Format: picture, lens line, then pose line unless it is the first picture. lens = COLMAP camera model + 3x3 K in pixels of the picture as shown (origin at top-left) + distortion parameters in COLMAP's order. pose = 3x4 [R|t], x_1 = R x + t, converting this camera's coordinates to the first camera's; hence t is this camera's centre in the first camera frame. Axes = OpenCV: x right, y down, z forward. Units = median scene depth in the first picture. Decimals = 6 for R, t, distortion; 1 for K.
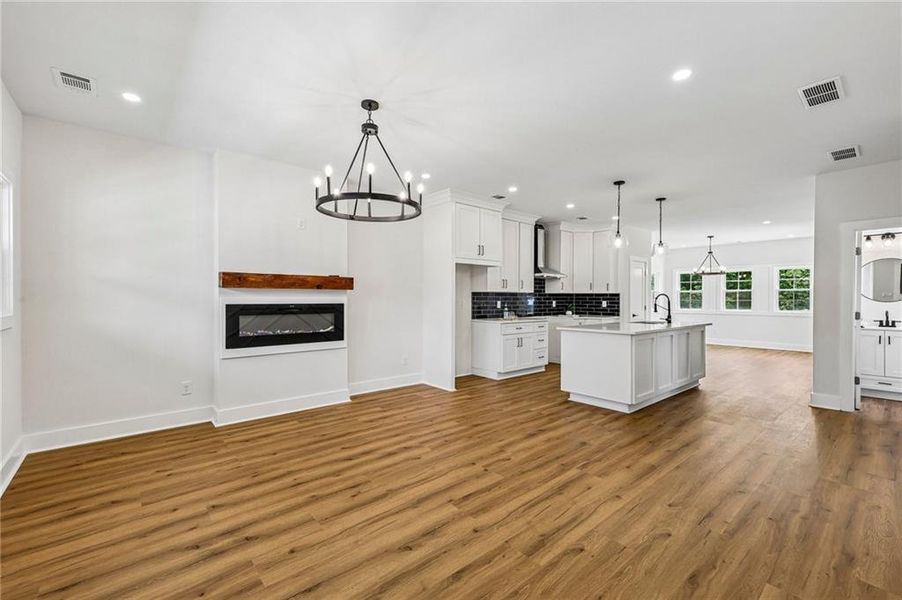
lens RADIAL K [[372.7, 0, 428.3], [0, 372.7, 298.5], [0, 0, 1]] dist [0.000940, 0.000018]
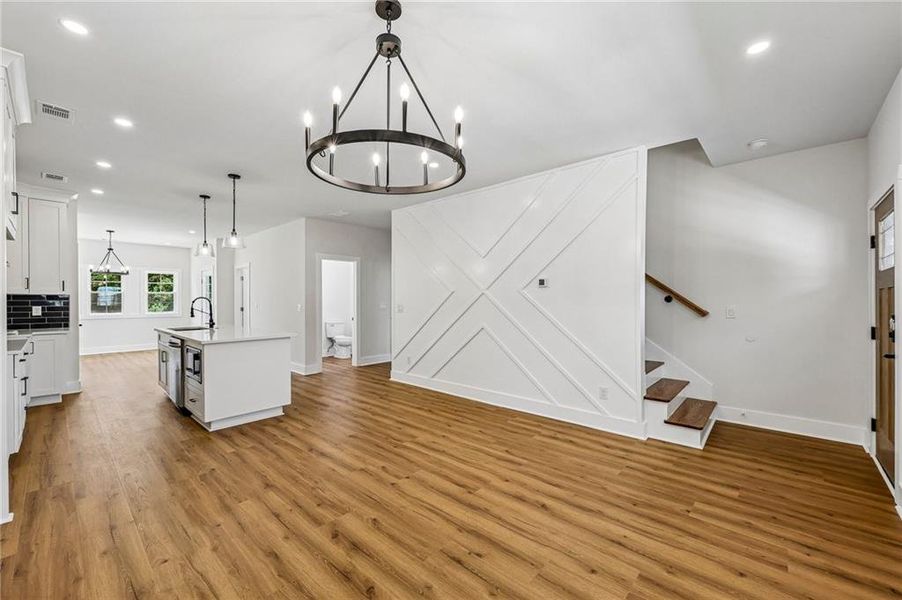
lens RADIAL K [[395.2, 0, 456.3], [0, 395.2, 298.6], [0, 0, 1]] dist [0.000763, -0.000133]
pose [[-0.187123, -0.000267, 0.982336, -0.402444], [0.001135, 0.999999, 0.000488, -0.007337], [-0.982336, 0.001206, -0.187122, 0.476321]]
